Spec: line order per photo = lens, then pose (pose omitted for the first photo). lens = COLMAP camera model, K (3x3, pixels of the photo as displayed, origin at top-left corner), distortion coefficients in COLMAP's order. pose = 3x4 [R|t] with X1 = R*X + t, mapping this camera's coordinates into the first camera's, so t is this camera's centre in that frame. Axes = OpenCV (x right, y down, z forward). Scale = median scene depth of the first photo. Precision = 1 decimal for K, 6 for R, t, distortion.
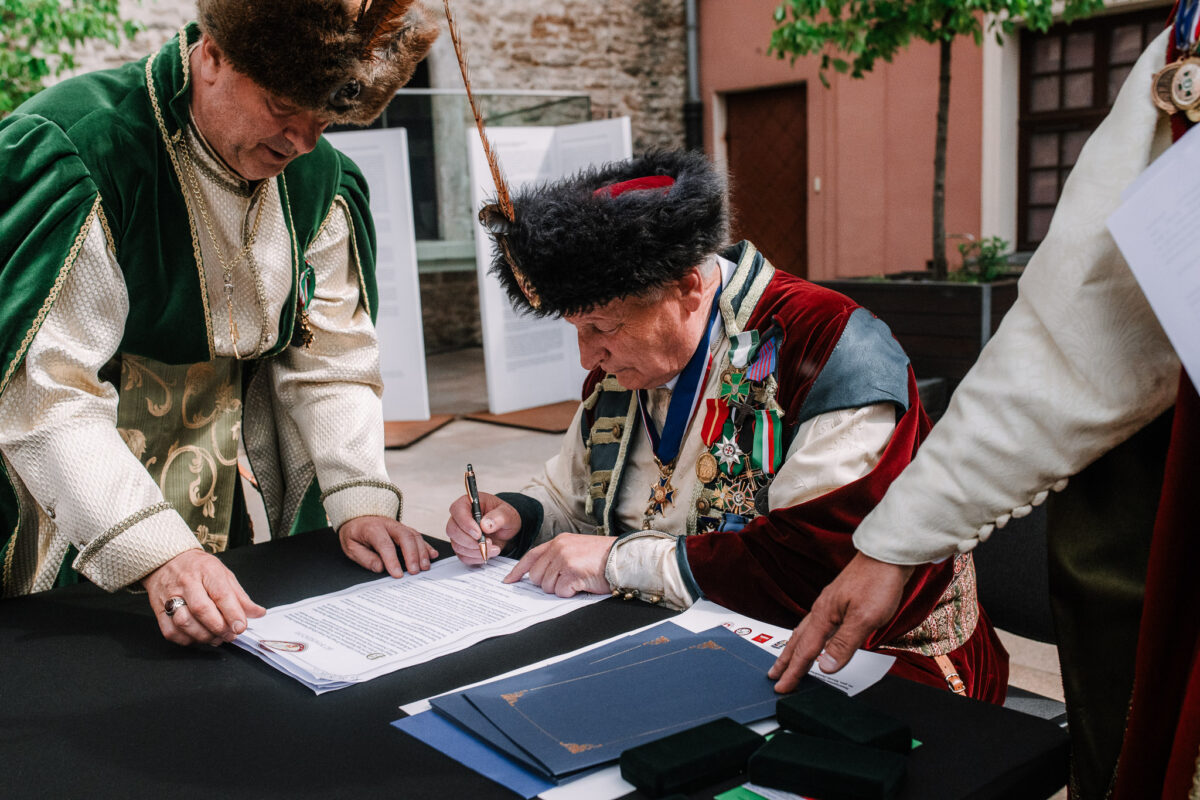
lens RADIAL K [[1174.0, 0, 620.1], [0, 1174.0, 410.7], [0, 0, 1]] dist [-0.031514, 0.000000]
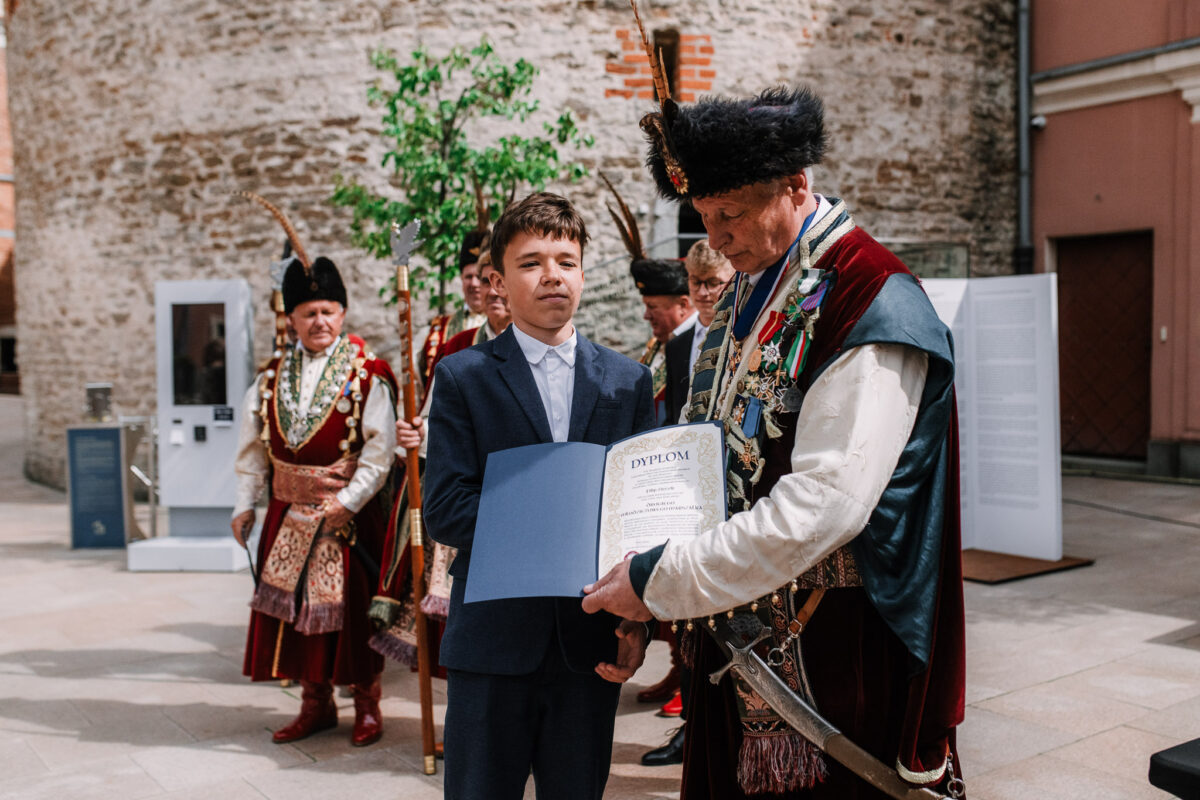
lens RADIAL K [[1228.0, 0, 623.4], [0, 1228.0, 380.4], [0, 0, 1]] dist [-0.041338, 0.000000]
pose [[0.990553, 0.035302, -0.132512, -0.141225], [-0.052467, 0.990337, -0.128374, -0.002914], [0.126700, 0.134113, 0.982833, -0.040366]]
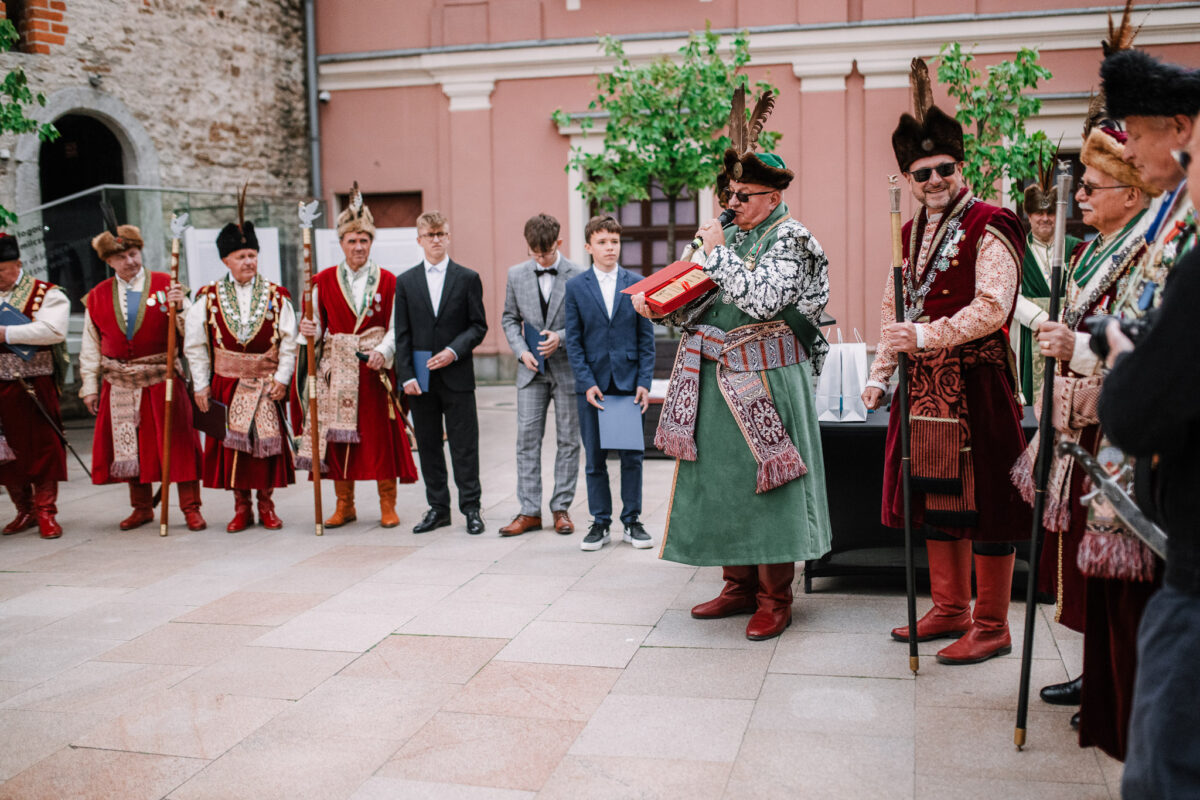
lens RADIAL K [[1174.0, 0, 623.0], [0, 1174.0, 427.4], [0, 0, 1]] dist [-0.031514, 0.000000]
pose [[0.842087, -0.041986, 0.537705, -0.351449], [0.070015, 0.997039, -0.031796, 0.029034], [-0.534778, 0.064423, 0.842533, -0.170439]]
